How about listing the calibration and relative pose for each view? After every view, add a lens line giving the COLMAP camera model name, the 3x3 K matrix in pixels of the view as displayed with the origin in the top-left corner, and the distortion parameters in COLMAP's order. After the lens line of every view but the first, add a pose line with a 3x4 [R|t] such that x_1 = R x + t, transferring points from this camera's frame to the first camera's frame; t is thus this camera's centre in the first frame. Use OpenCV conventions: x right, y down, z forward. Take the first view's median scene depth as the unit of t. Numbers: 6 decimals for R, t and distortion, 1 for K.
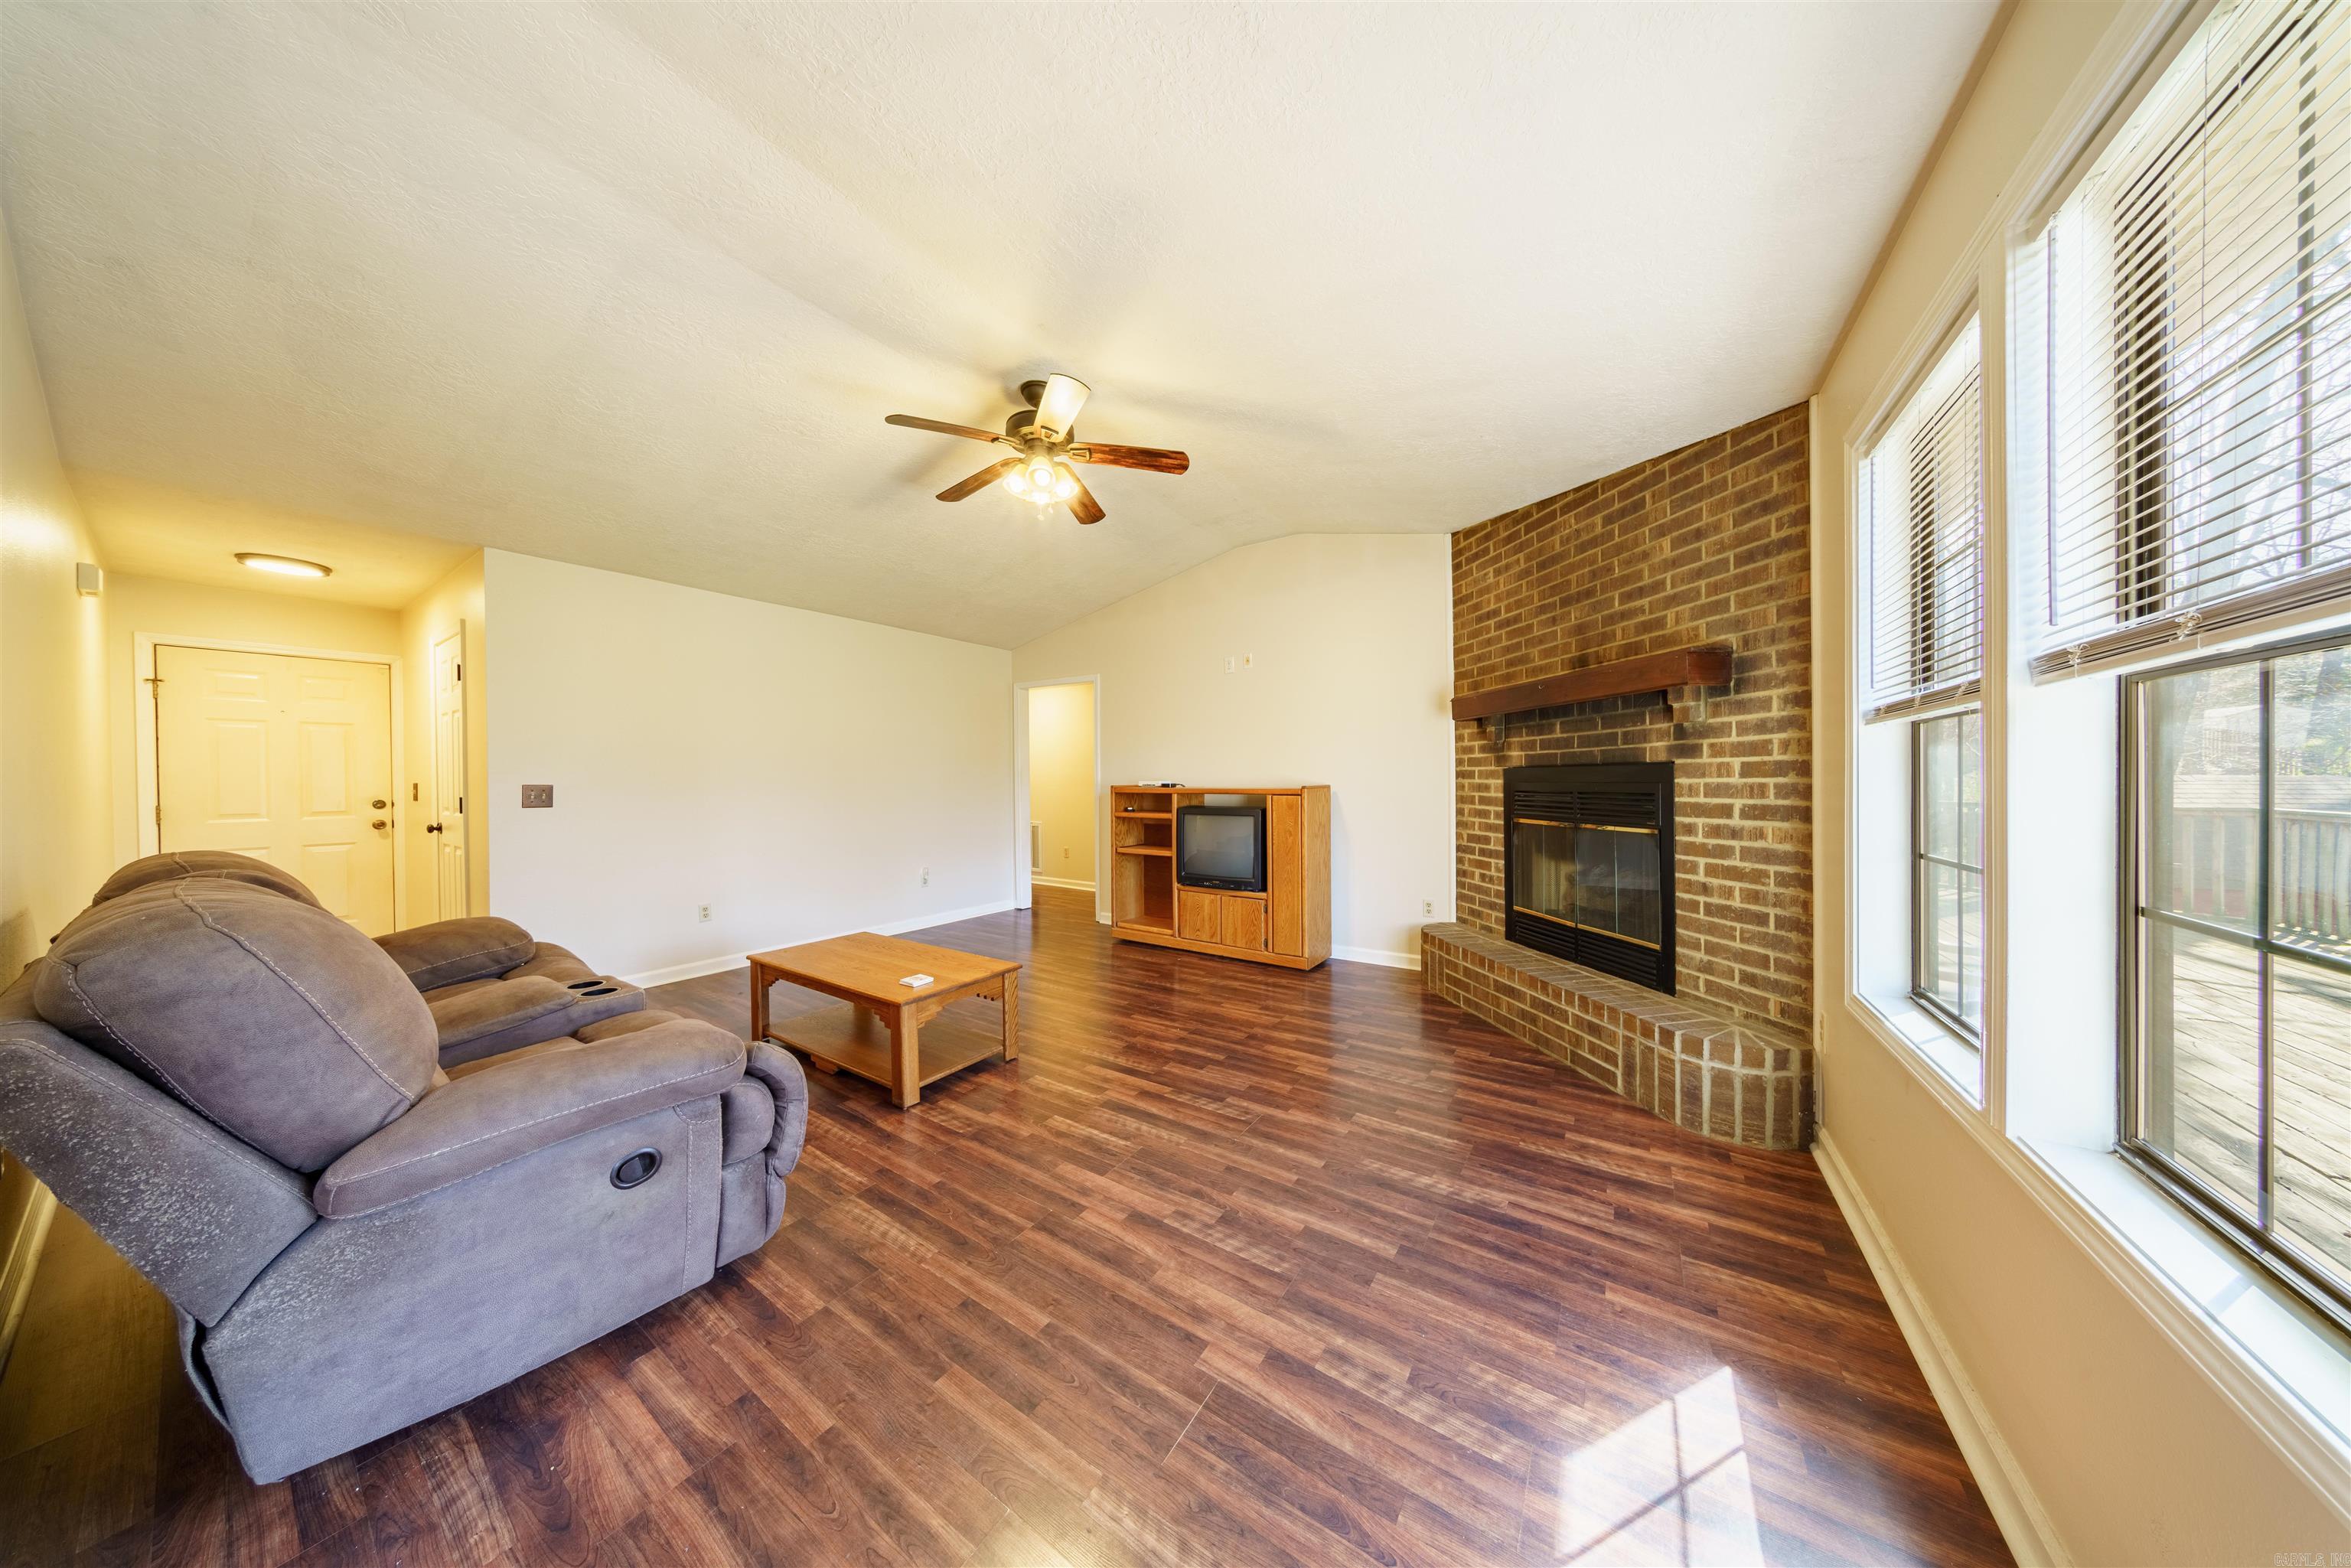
lens RADIAL K [[670.2, 0, 1171.3], [0, 670.2, 785.0], [0, 0, 1]] dist [-0.005377, 0.000051]
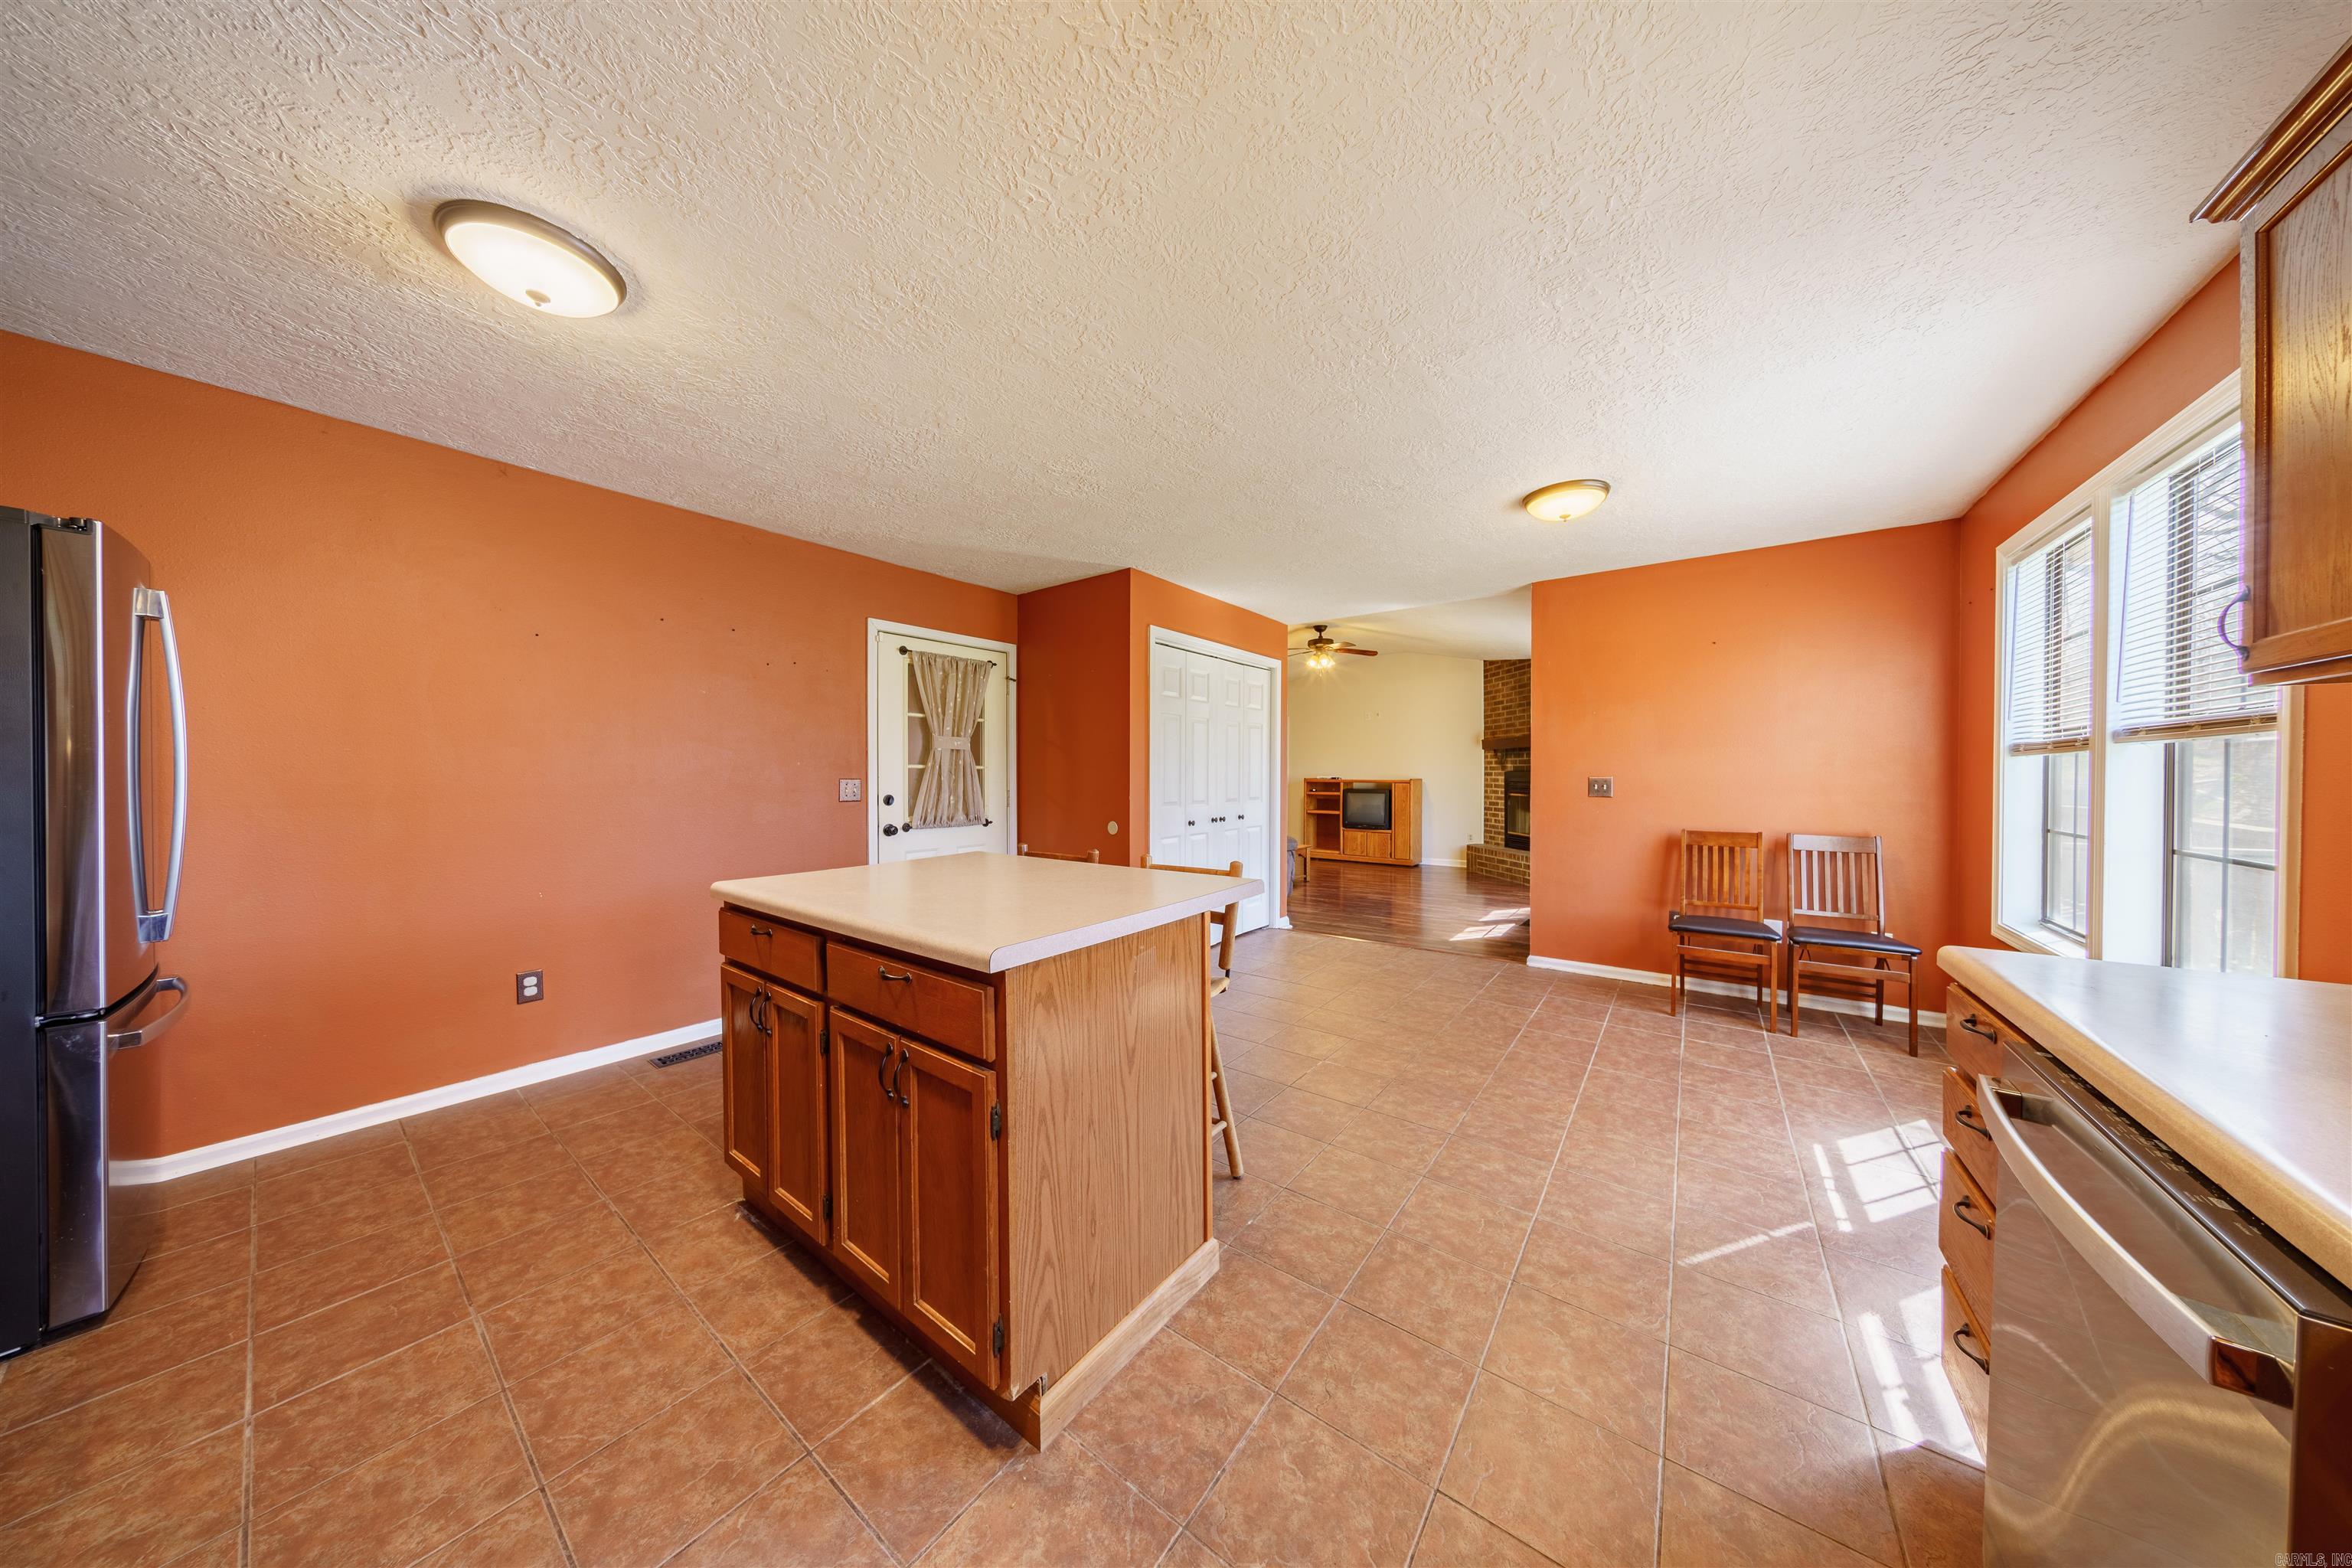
lens RADIAL K [[693.2, 0, 1170.0], [0, 693.2, 775.9], [0, 0, 1]] dist [-0.000280, 0.000026]
pose [[0.998485, 0.006982, -0.054575, -0.699563], [-0.007032, 0.999975, -0.000716, -0.001311], [0.054569, 0.001099, 0.998509, -1.941883]]
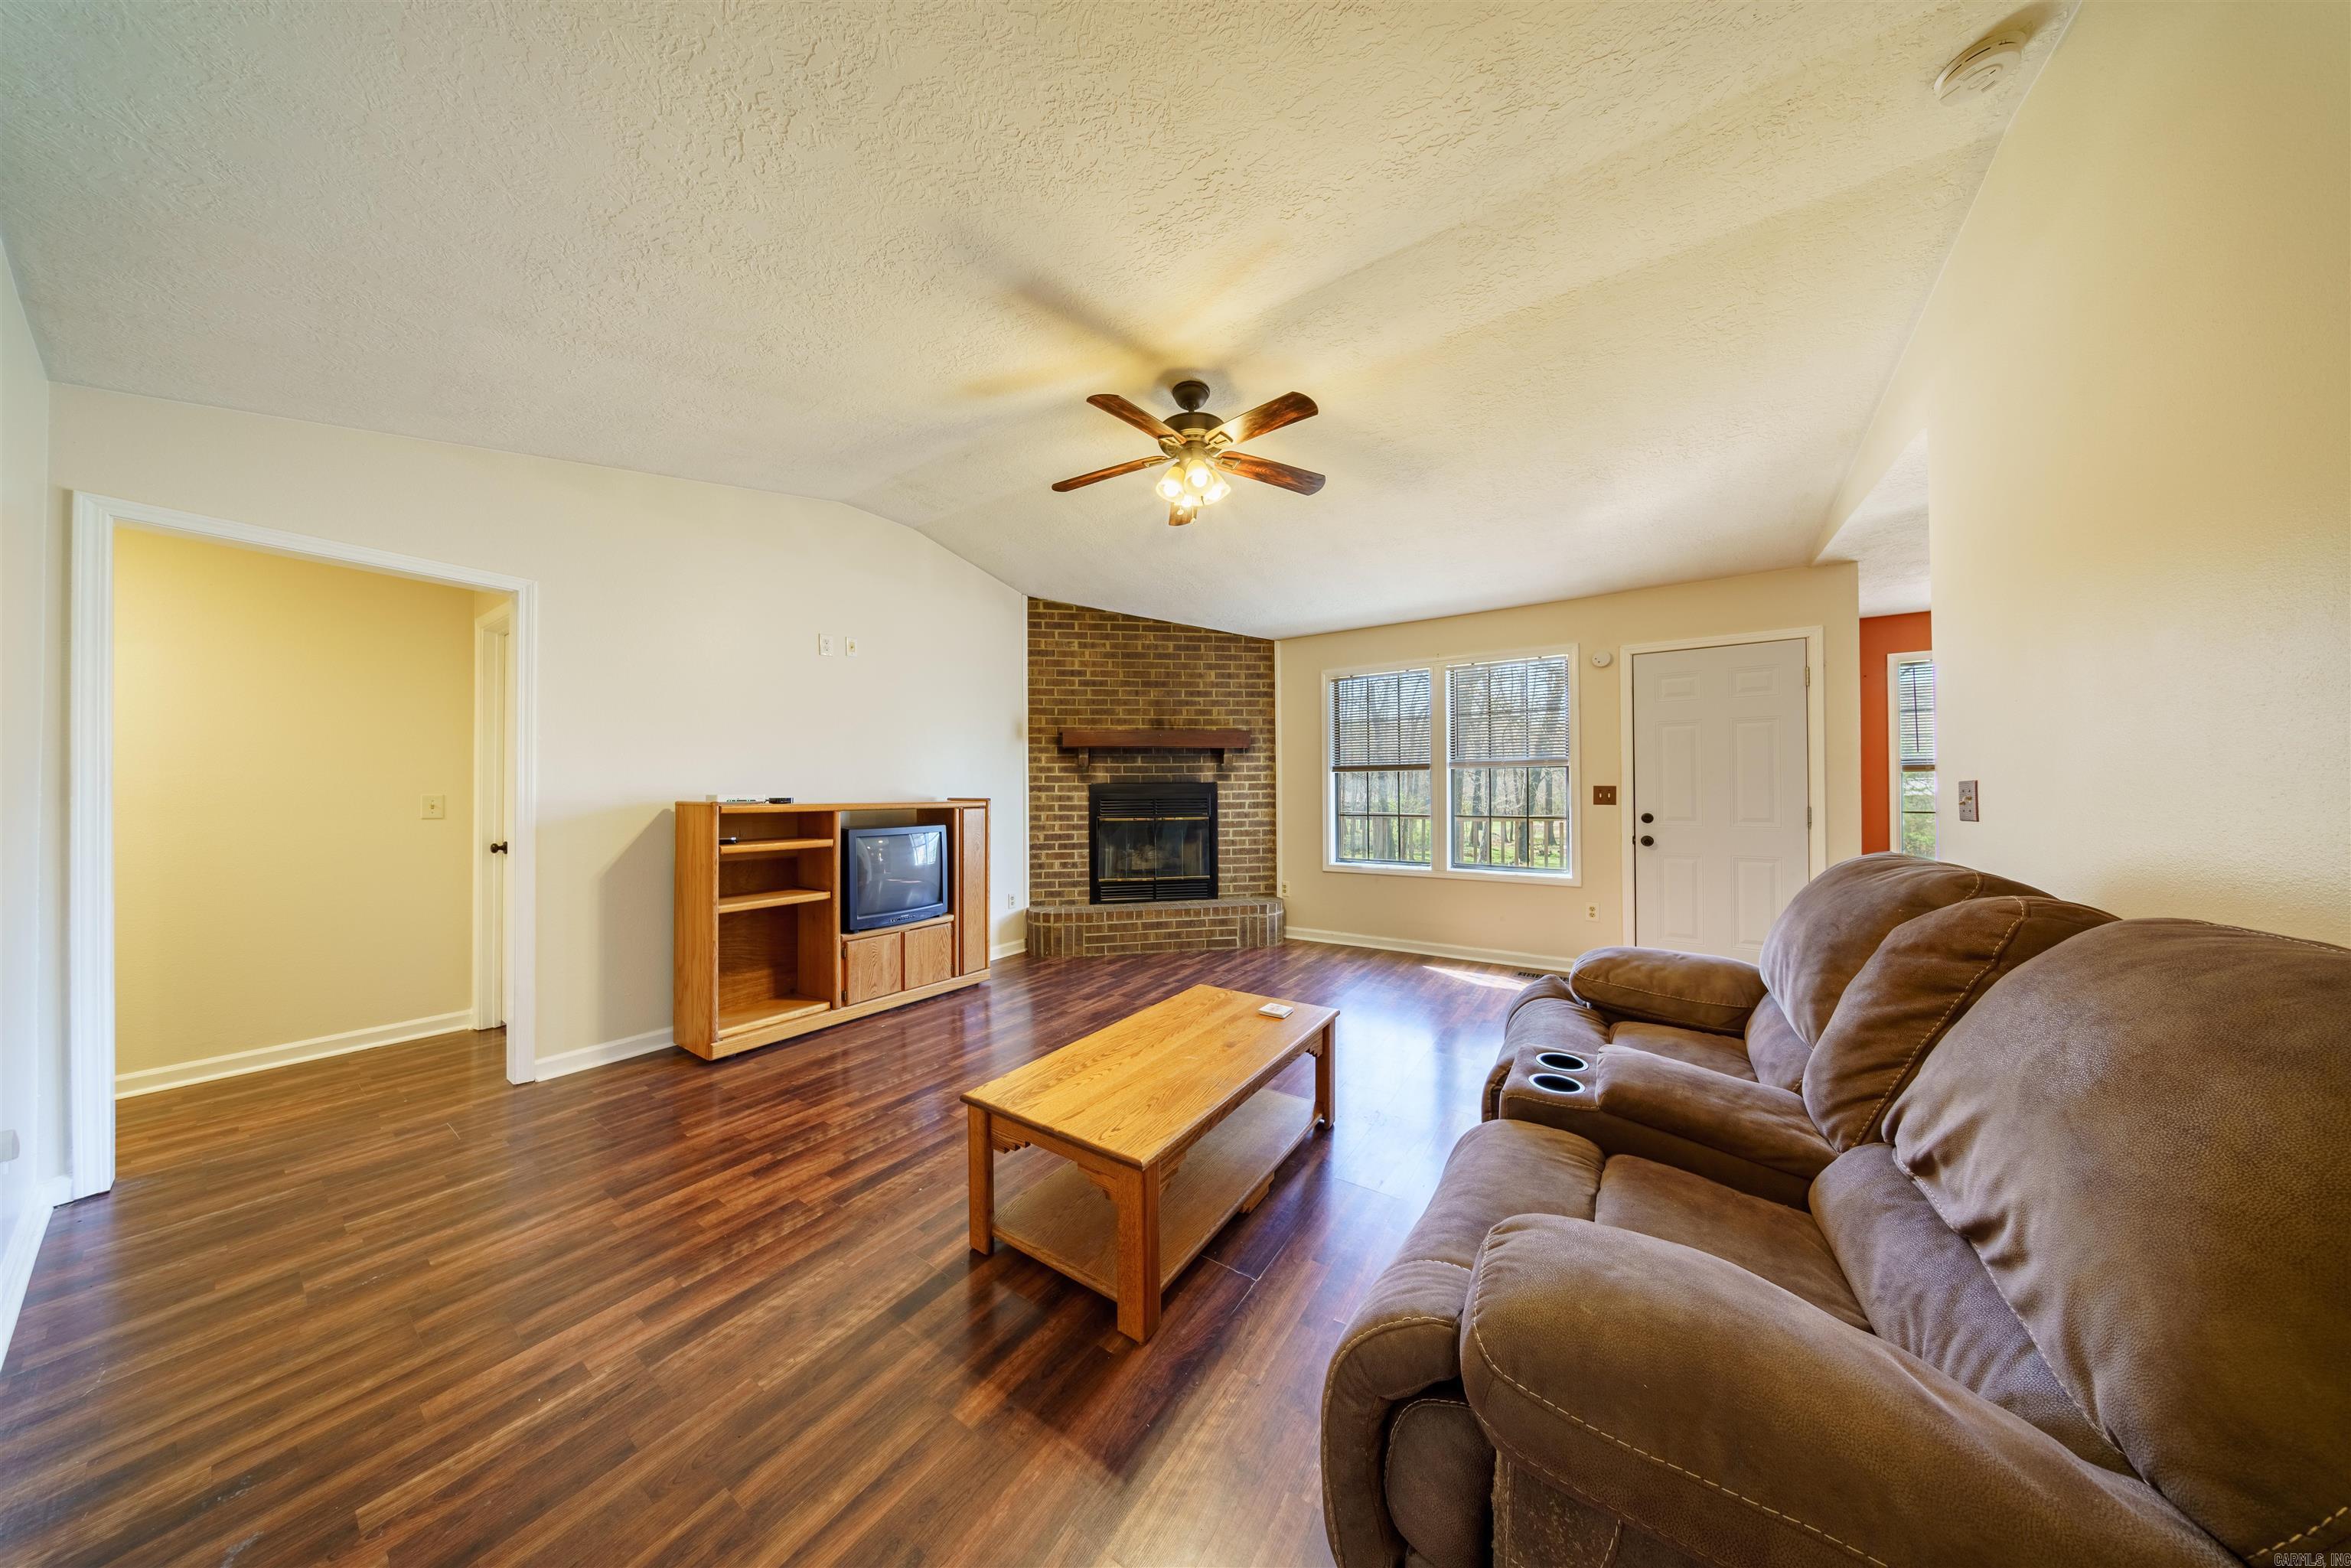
lens RADIAL K [[674.0, 0, 1169.3], [0, 674.0, 785.6], [0, 0, 1]] dist [-0.000455, 0.000139]
pose [[0.008122, 0.016500, 0.999831, -1.295721], [0.015890, 0.999735, -0.016627, 0.006010], [-0.999841, 0.016022, 0.007858, 1.132090]]
